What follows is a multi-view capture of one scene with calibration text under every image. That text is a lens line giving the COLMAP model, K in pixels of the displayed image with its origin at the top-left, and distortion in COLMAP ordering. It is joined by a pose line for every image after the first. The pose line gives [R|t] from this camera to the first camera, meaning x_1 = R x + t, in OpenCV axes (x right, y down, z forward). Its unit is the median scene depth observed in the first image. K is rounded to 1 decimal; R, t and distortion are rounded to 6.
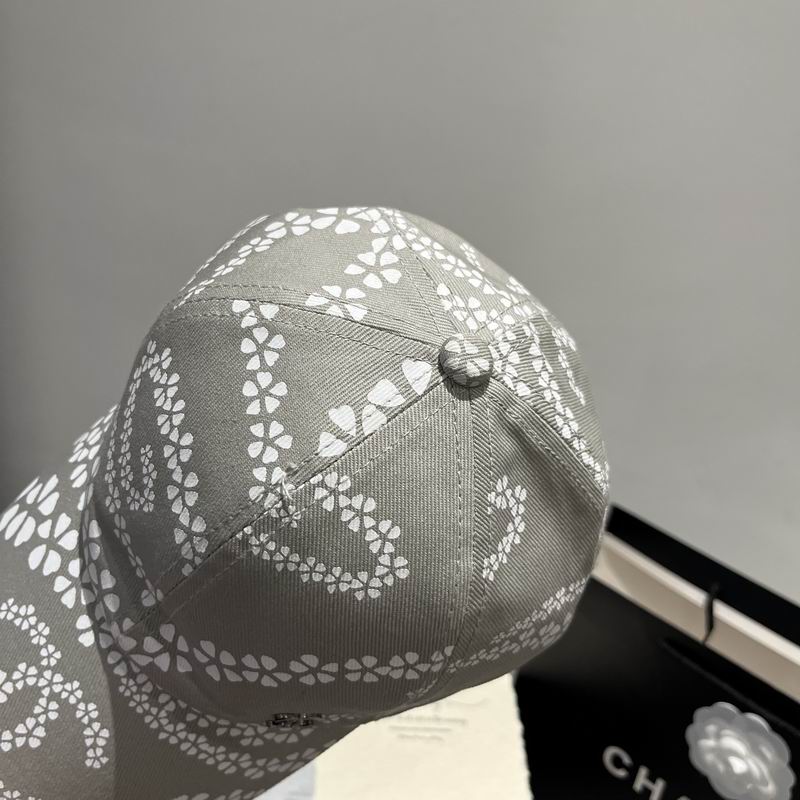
lens RADIAL K [[826.9, 0, 403.0], [0, 826.9, 392.8], [0, 0, 1]] dist [0.015942, 0.000000]
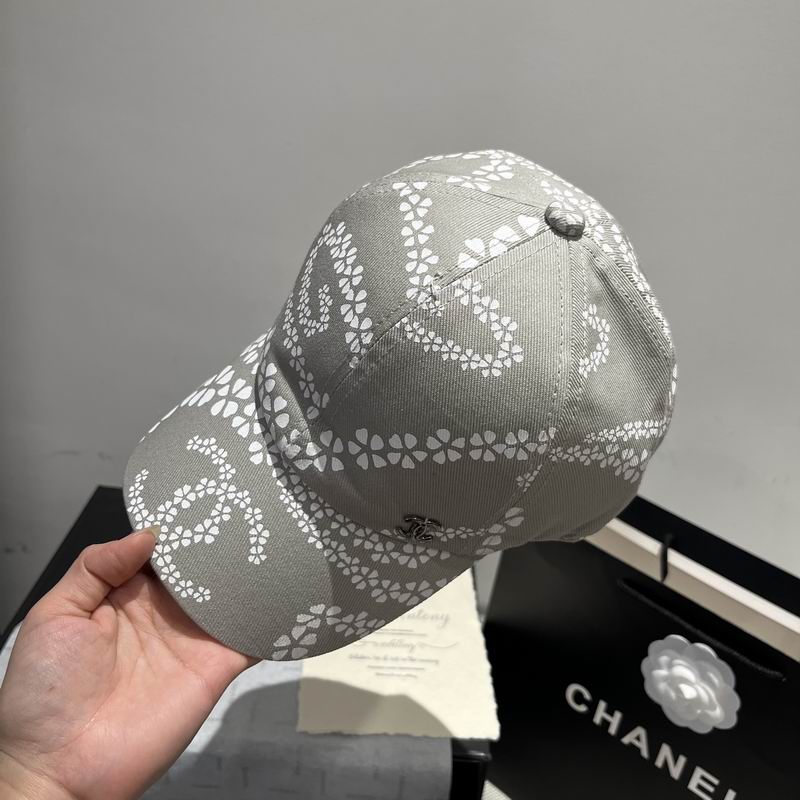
lens RADIAL K [[826.9, 0, 403.4], [0, 826.9, 398.0], [0, 0, 1]] dist [0.015942, 0.000000]
pose [[0.997825, 0.022135, -0.062088, -0.092019], [-0.035924, 0.972364, -0.230691, 0.542605], [0.055265, 0.232419, 0.971044, -0.254660]]
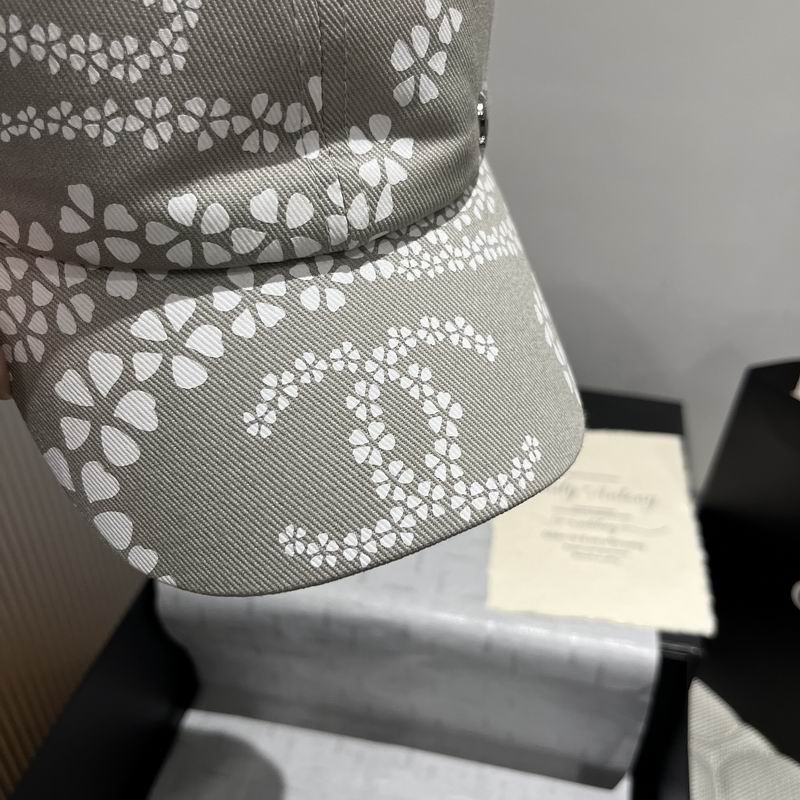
lens RADIAL K [[826.9, 0, 414.2], [0, 826.9, 393.1], [0, 0, 1]] dist [0.015942, 0.000000]
pose [[0.181797, -0.902673, 0.390040, -0.781871], [0.886707, 0.321954, 0.331808, 0.170435], [-0.425089, 0.285529, 0.858937, 0.455925]]
